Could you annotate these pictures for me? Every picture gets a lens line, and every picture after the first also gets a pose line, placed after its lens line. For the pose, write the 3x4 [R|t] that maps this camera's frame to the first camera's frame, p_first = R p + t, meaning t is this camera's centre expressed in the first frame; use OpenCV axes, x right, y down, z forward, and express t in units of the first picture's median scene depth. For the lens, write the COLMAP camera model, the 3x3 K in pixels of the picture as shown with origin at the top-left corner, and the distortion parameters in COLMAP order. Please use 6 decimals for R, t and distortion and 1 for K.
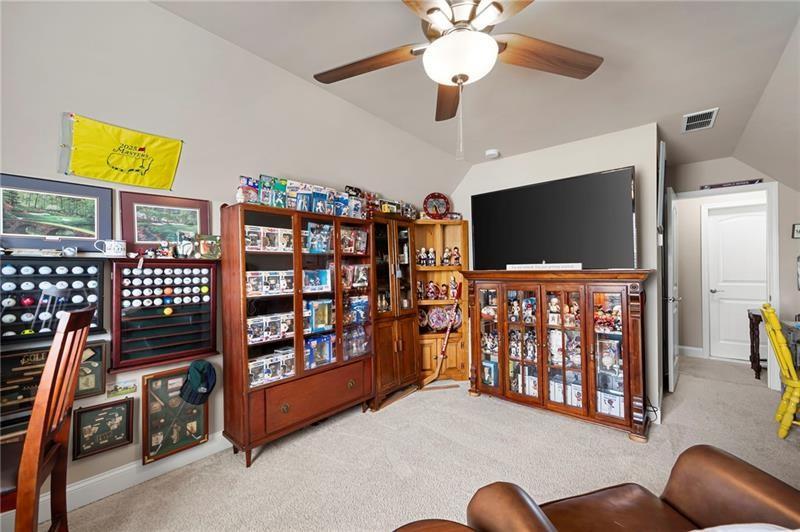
lens RADIAL K [[365.2, 0, 400.0], [0, 365.2, 266.0], [0, 0, 1]] dist [-0.001715, -0.000383]
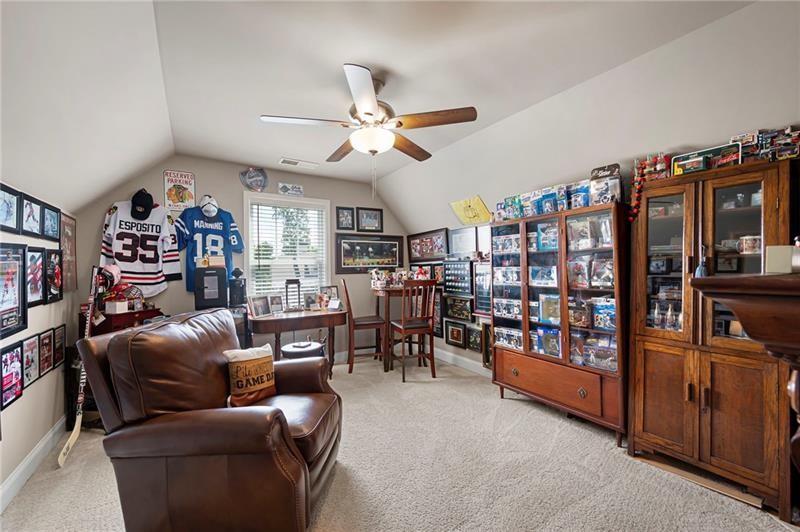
lens RADIAL K [[365.2, 0, 400.0], [0, 365.2, 266.0], [0, 0, 1]] dist [-0.001715, -0.000383]
pose [[-0.386350, 0.007521, -0.922321, 0.979146], [0.021027, 0.999779, -0.000655, 0.001932], [0.922112, -0.019647, -0.386423, 1.058927]]
